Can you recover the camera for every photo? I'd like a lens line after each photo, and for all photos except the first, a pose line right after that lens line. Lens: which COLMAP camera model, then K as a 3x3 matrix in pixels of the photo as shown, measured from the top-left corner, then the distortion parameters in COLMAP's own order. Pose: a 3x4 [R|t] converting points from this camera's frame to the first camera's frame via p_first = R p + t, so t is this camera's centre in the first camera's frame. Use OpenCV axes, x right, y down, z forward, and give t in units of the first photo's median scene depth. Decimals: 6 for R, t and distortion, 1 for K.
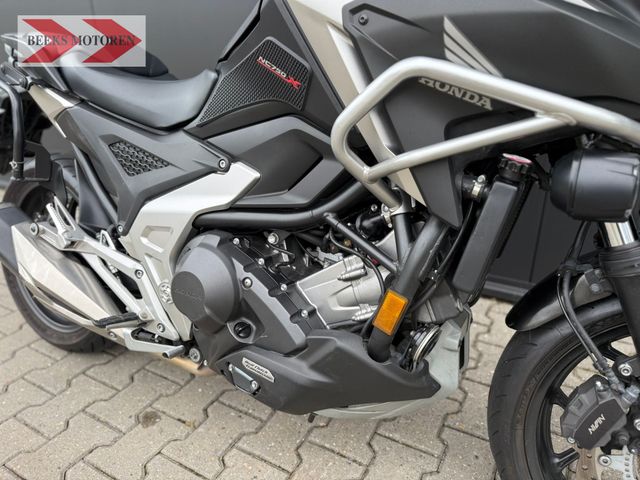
lens RADIAL K [[445.8, 0, 320.0], [0, 445.8, 240.0], [0, 0, 1]] dist [-0.001867, -0.003342]
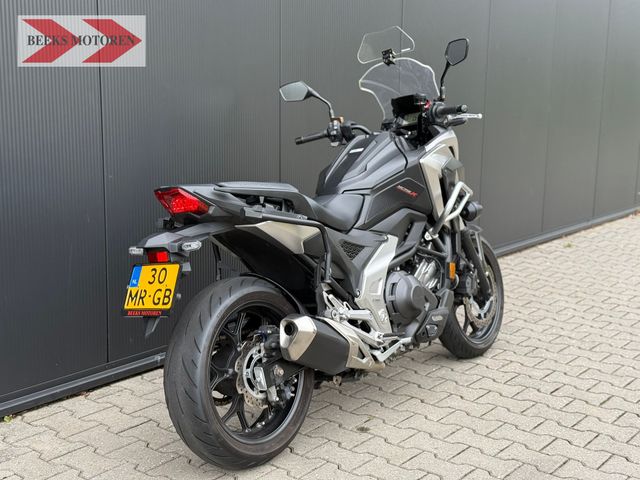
lens RADIAL K [[896.0, 0, 320.0], [0, 896.0, 240.0], [0, 0, 1]] dist [0.187925, -0.397439]
pose [[0.147830, -0.171734, 0.973989, -3.718068], [0.352350, 0.929336, 0.110382, -0.632441], [-0.924119, 0.326867, 0.197894, 0.437620]]
